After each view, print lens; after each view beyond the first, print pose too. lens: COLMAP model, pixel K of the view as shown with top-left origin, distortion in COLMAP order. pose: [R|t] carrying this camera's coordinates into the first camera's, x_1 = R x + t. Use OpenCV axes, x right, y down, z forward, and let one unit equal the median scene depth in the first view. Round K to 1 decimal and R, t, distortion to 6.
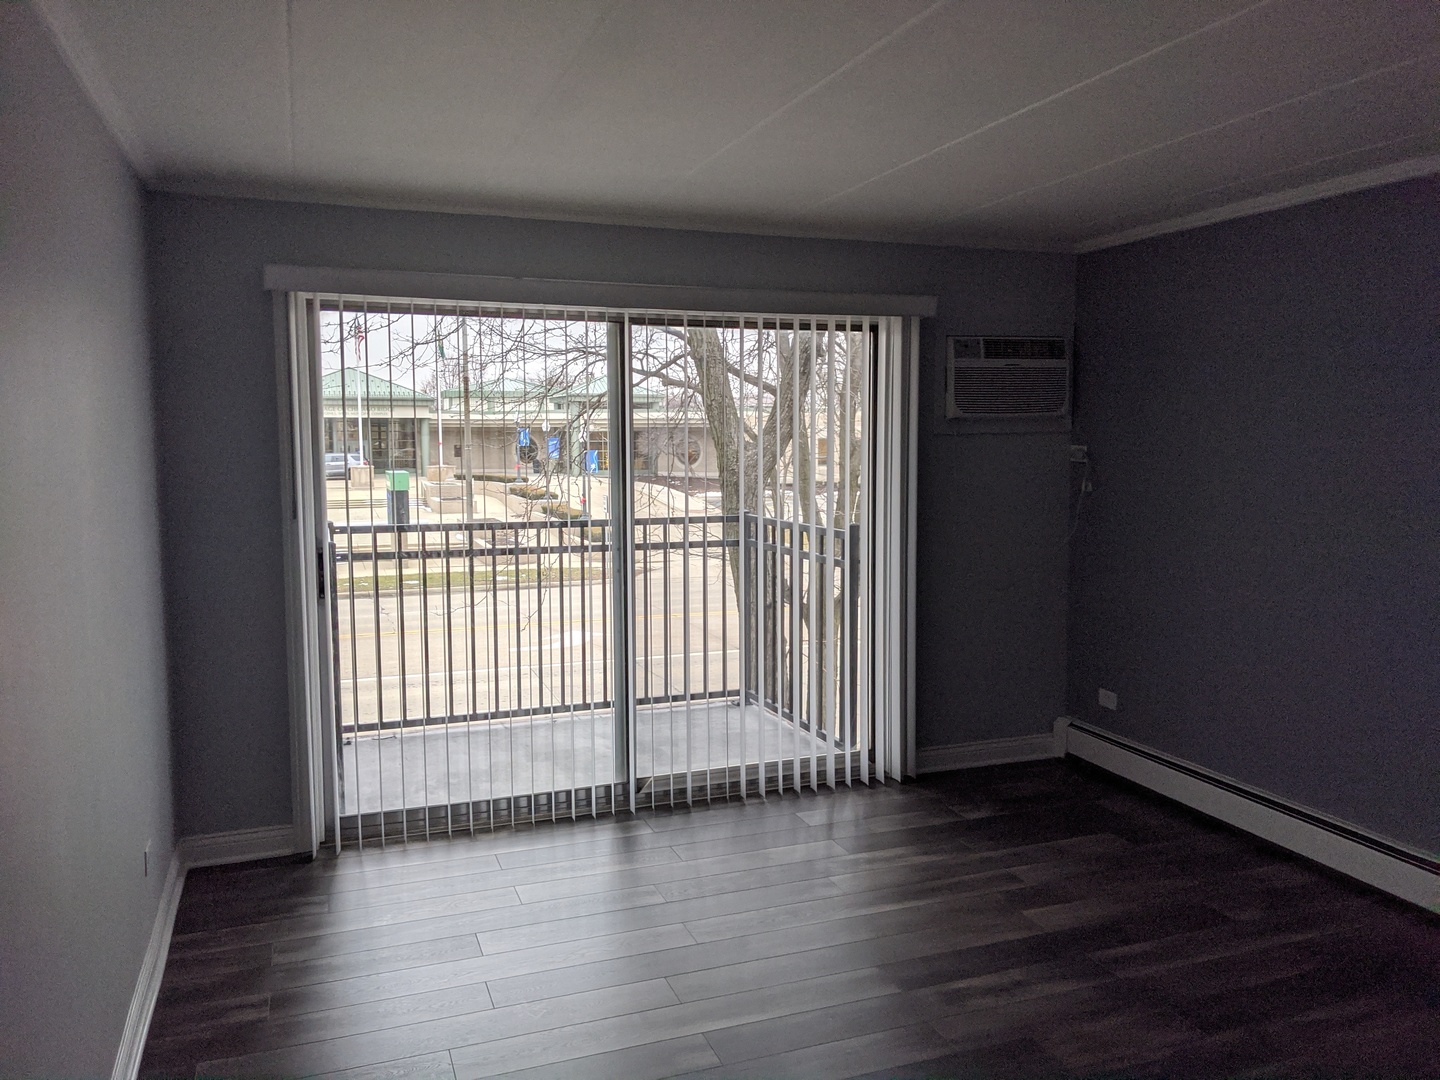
lens RADIAL K [[1139.3, 0, 717.9], [0, 1139.3, 526.1], [0, 0, 1]] dist [0.050274, -0.079592]
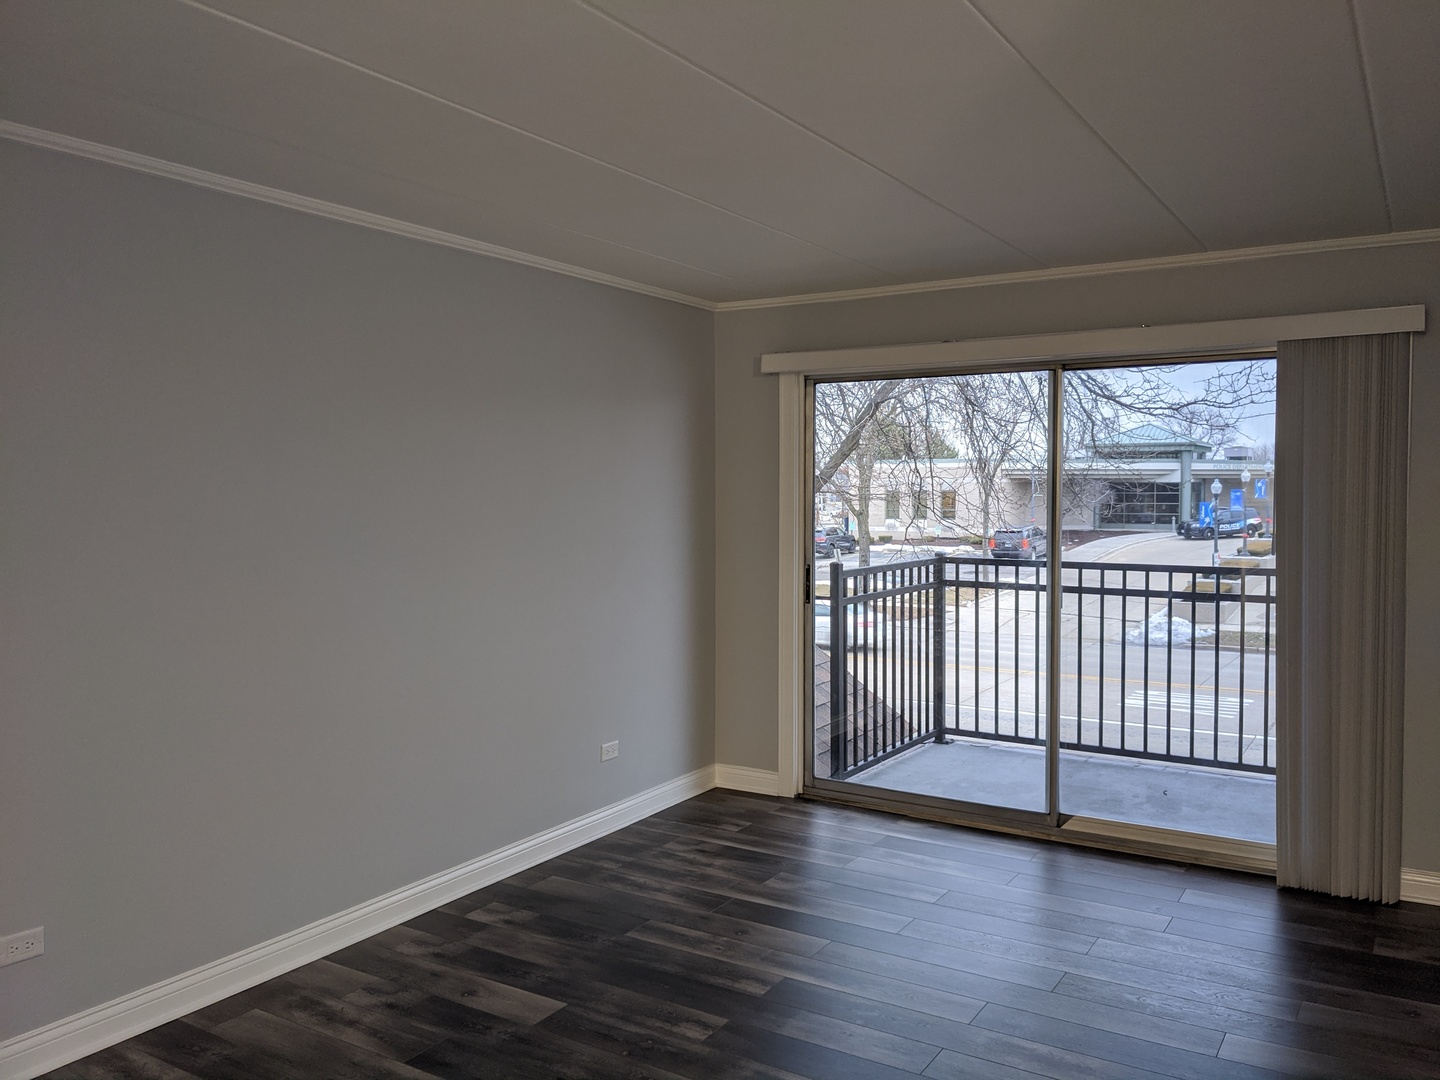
lens RADIAL K [[1139.3, 0, 724.9], [0, 1139.3, 551.4], [0, 0, 1]] dist [0.050274, -0.079592]
pose [[0.613688, 0.055140, -0.787621, 0.549206], [-0.063203, 0.997788, 0.020608, -0.017867], [0.787015, 0.037134, 0.615816, 0.115863]]
